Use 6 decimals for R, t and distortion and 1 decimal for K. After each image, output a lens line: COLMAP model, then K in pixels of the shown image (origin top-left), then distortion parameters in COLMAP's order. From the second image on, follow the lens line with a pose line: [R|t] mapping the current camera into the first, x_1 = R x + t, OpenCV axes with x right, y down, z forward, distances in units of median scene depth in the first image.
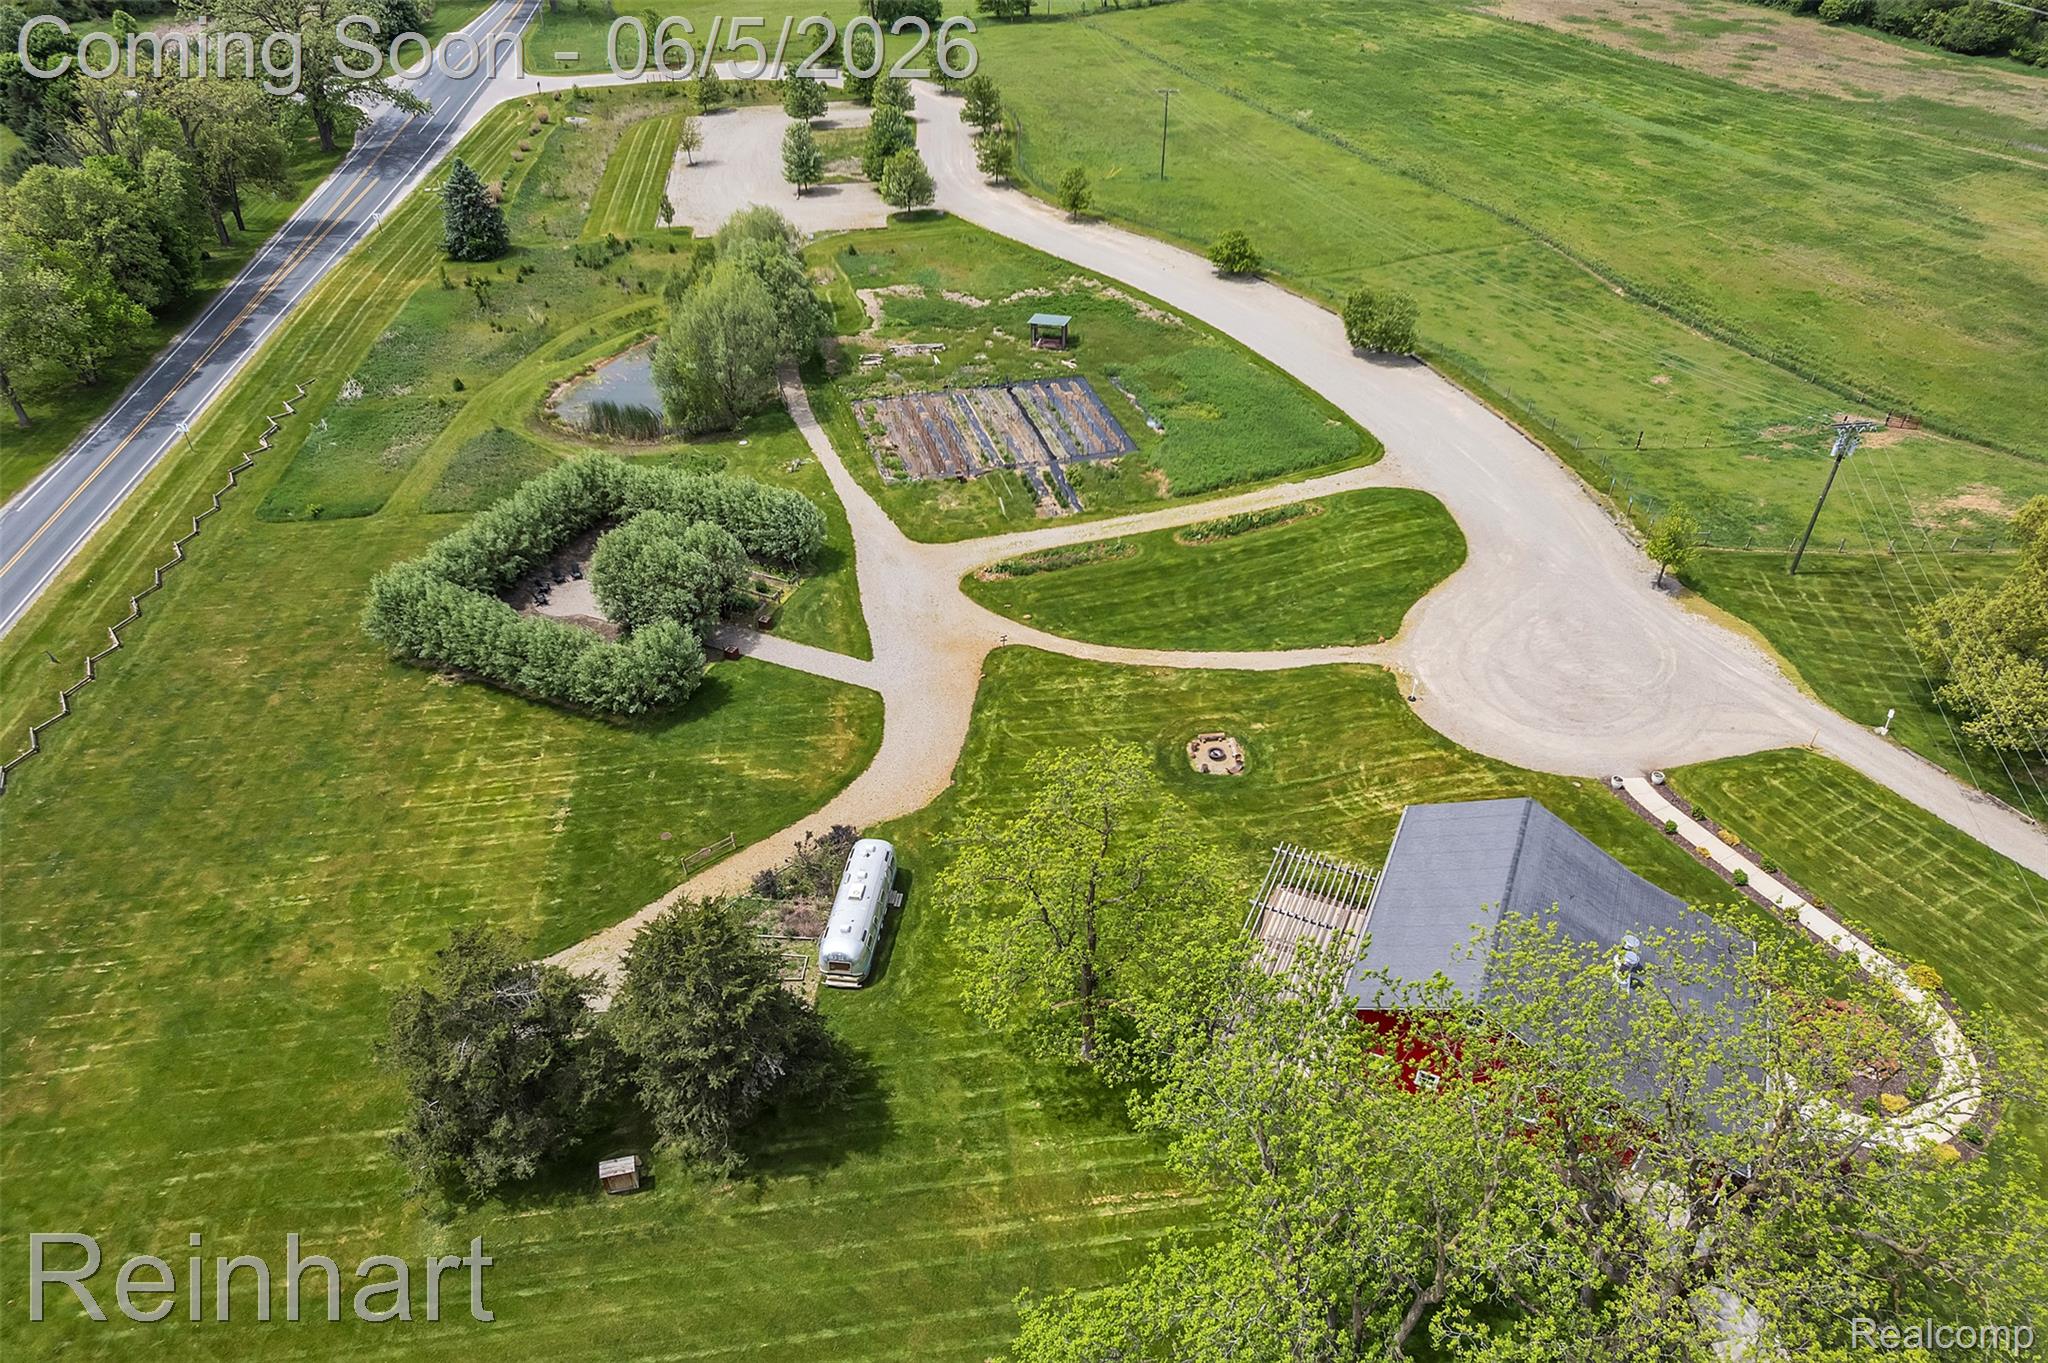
lens RADIAL K [[1304.9, 0, 1019.0], [0, 1304.9, 688.4], [0, 0, 1]] dist [-0.079041, 0.077925]
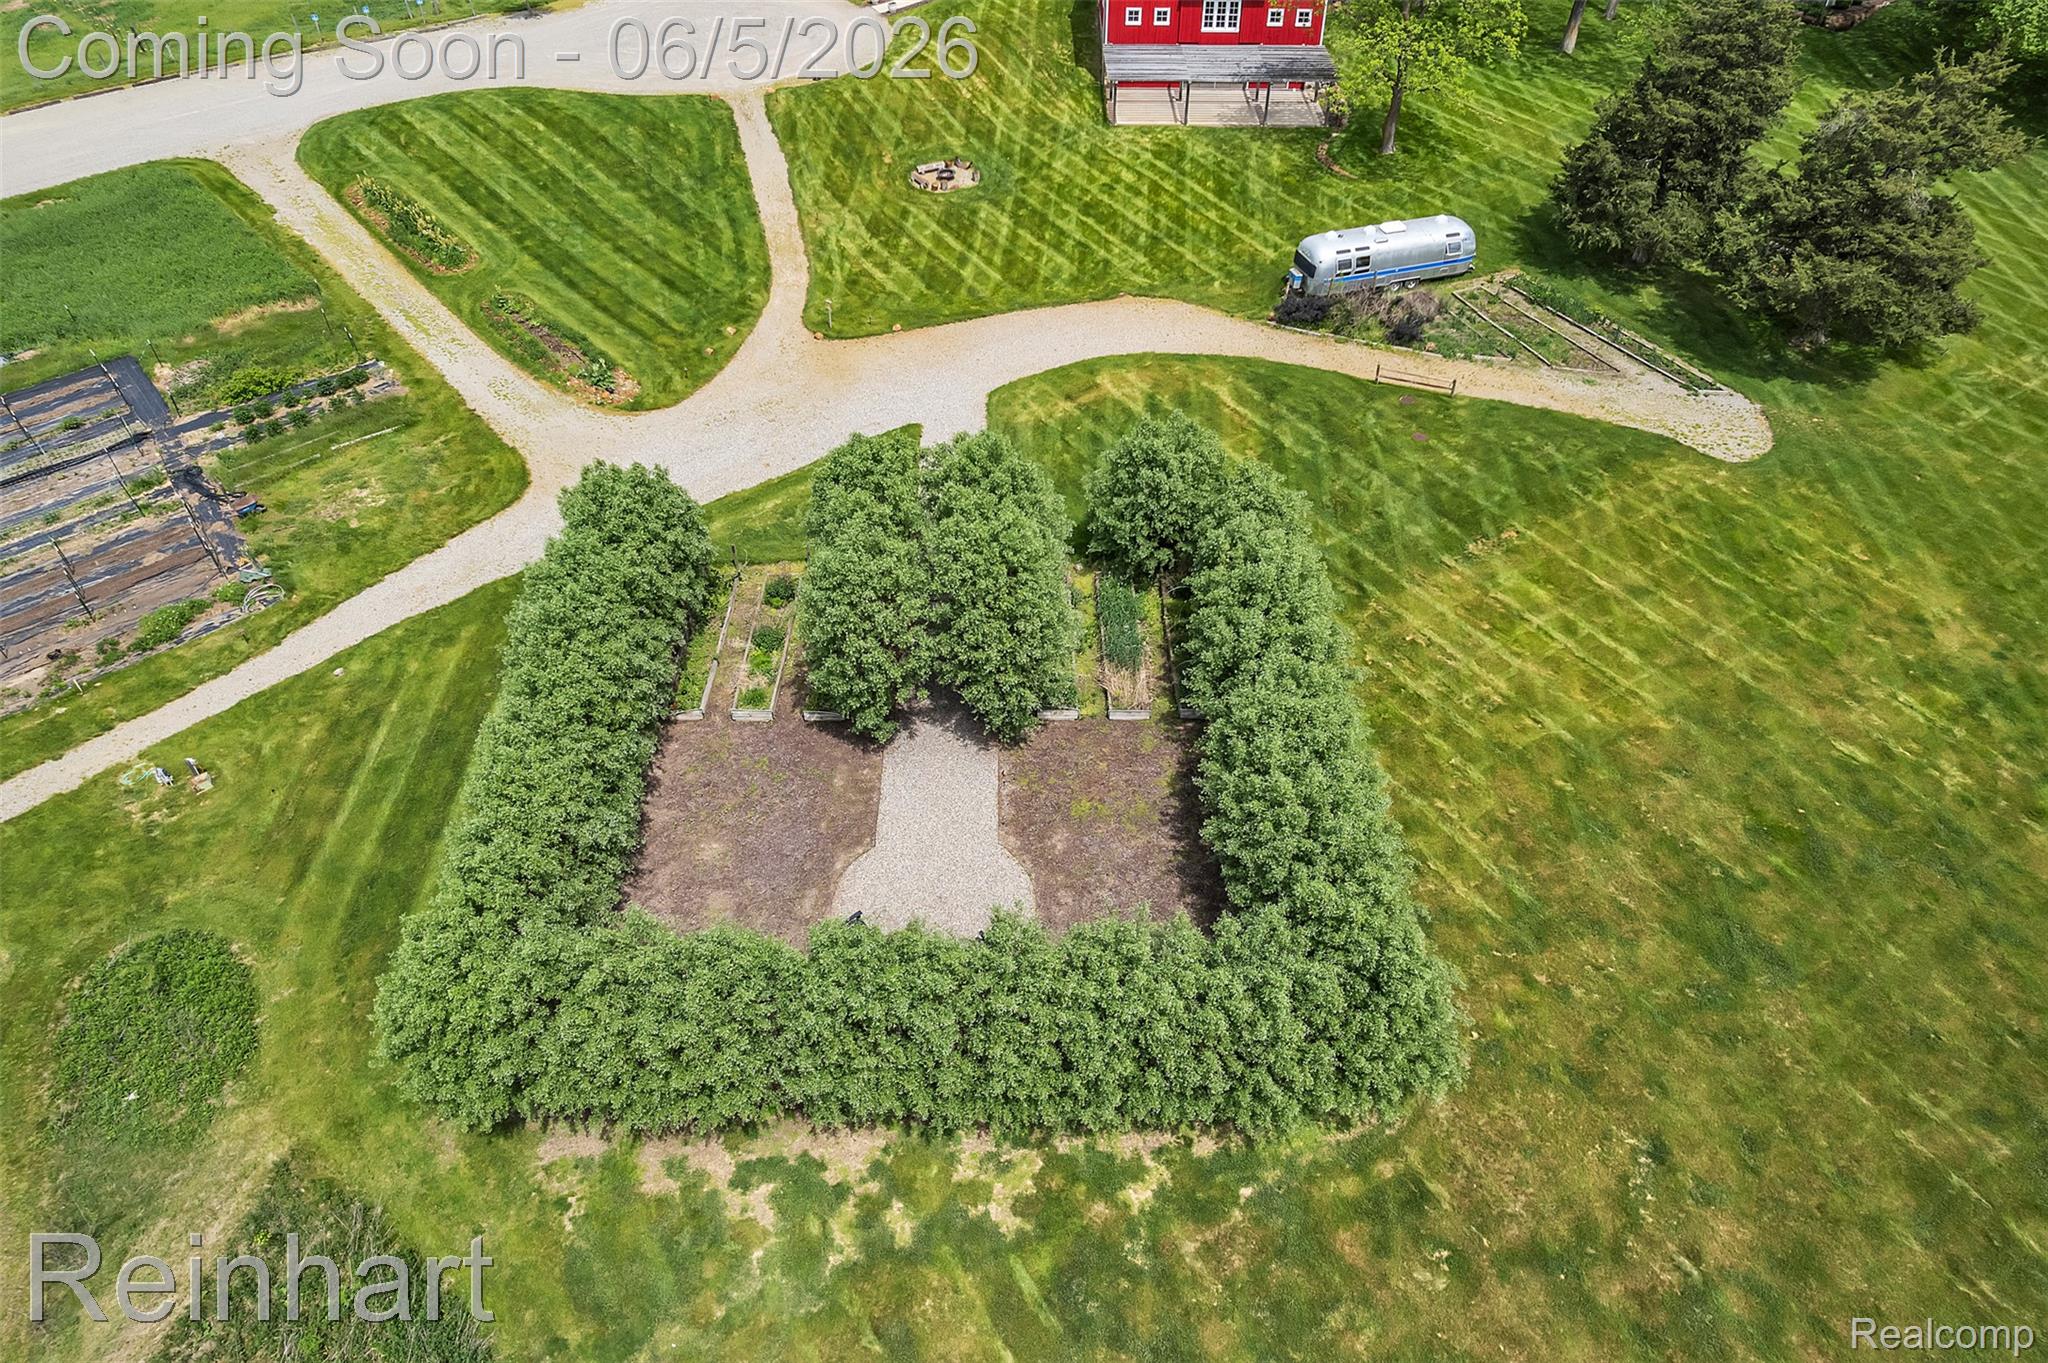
lens RADIAL K [[1327.0, 0, 1023.1], [0, 1327.0, 668.6], [0, 0, 1]] dist [-0.087018, 0.080914]
pose [[-0.420128, -0.617759, 0.664731, -0.534284], [0.549880, 0.409412, 0.728021, -0.344577], [-0.721890, 0.671384, 0.167688, 0.815968]]
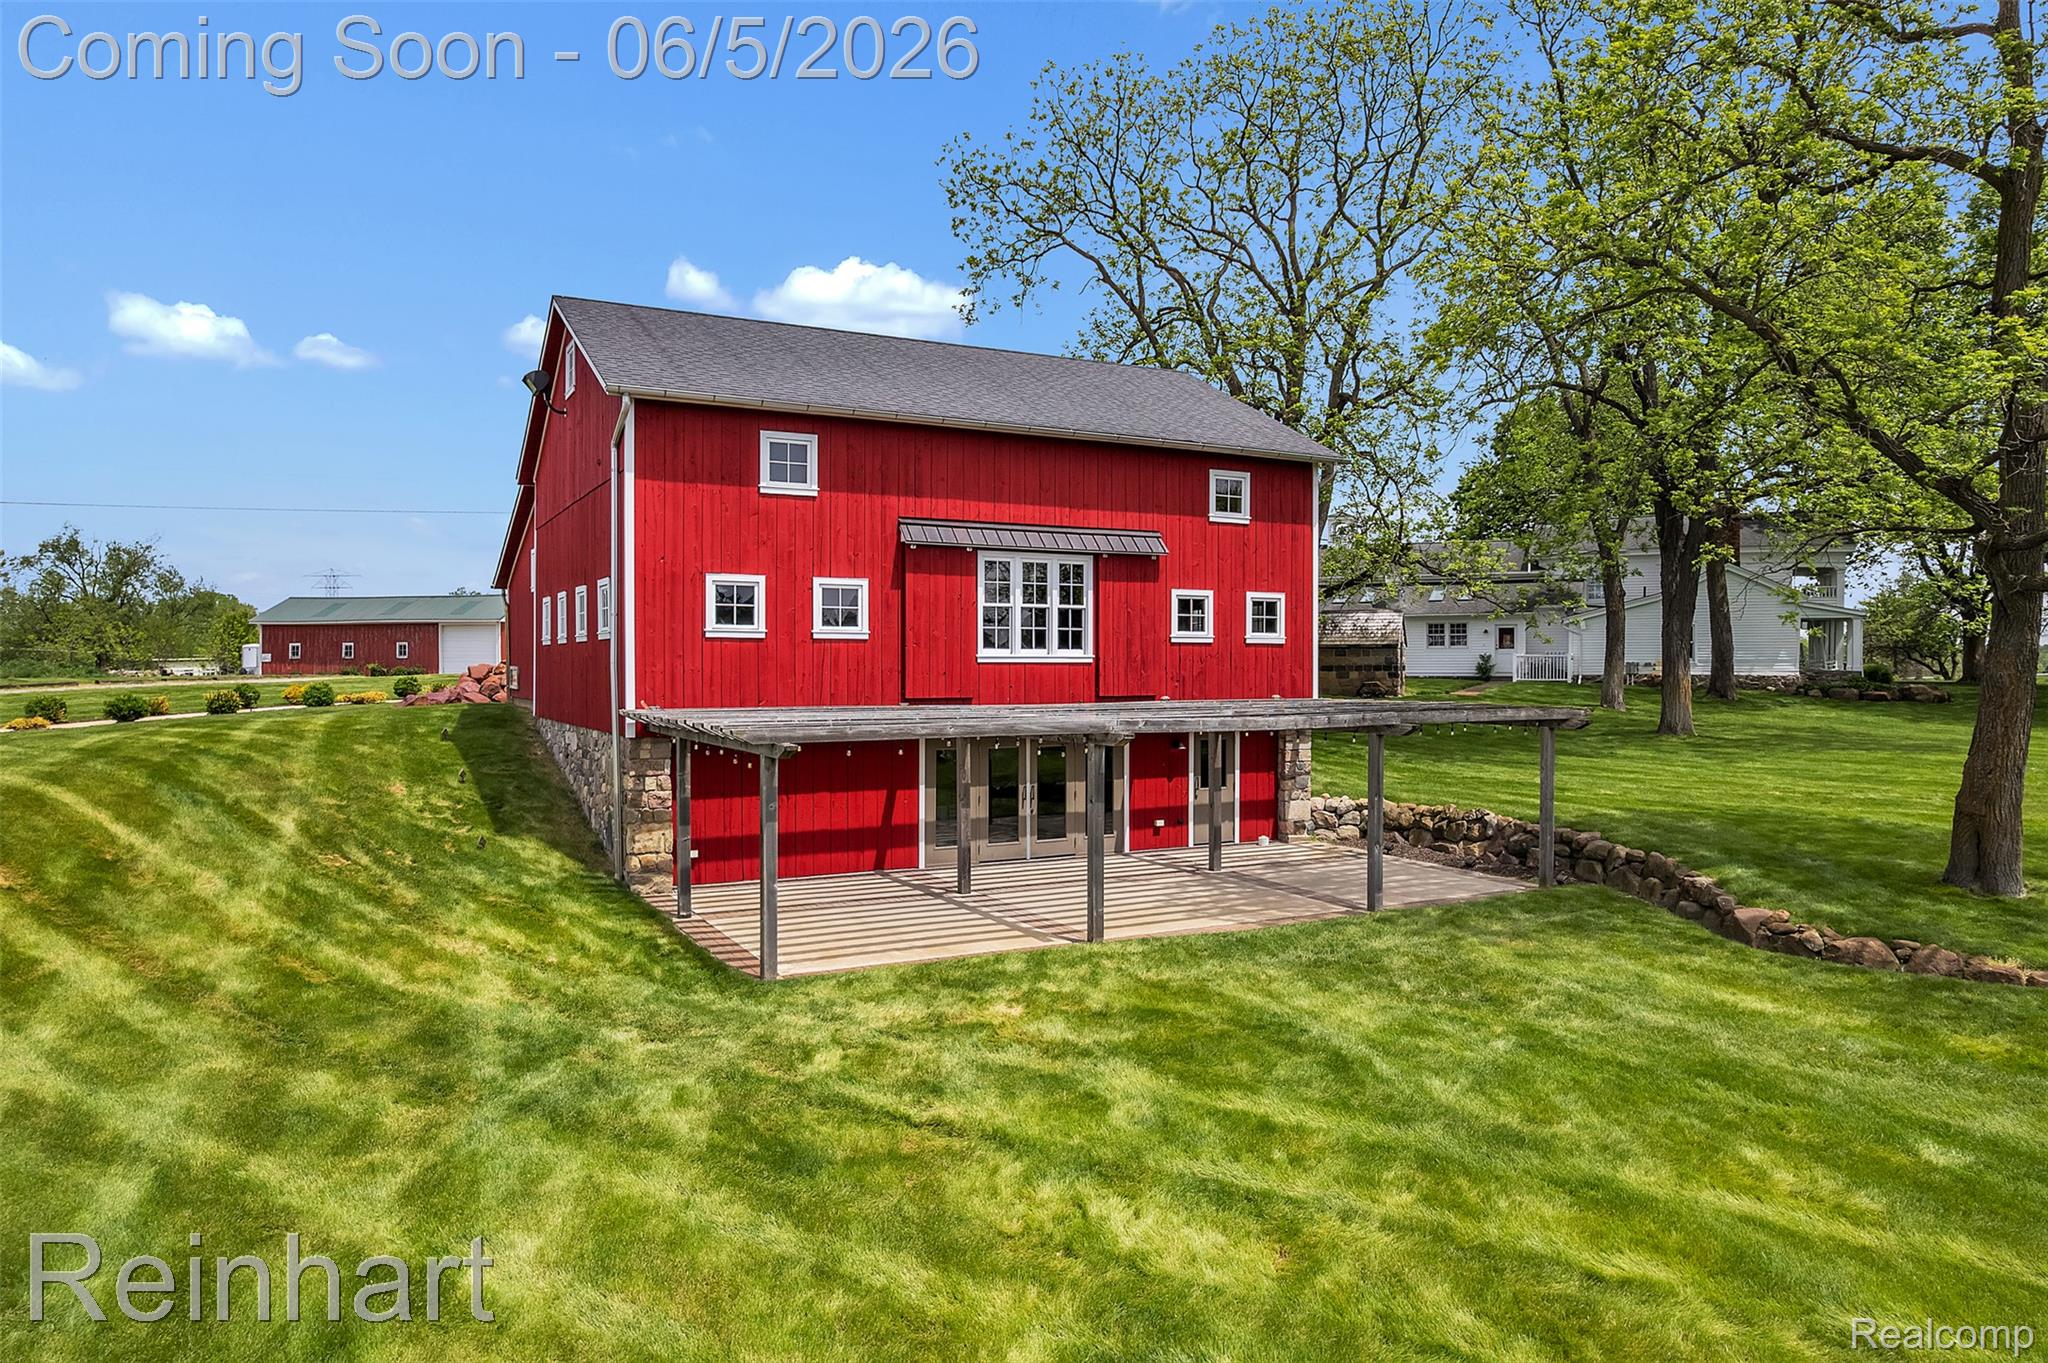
lens RADIAL K [[1327.0, 0, 1023.1], [0, 1327.0, 668.6], [0, 0, 1]] dist [-0.087018, 0.080914]
pose [[-0.800319, -0.007141, 0.599532, 0.034168], [0.360476, 0.793297, 0.490650, 0.019893], [-0.479111, 0.608793, -0.632316, 0.750340]]
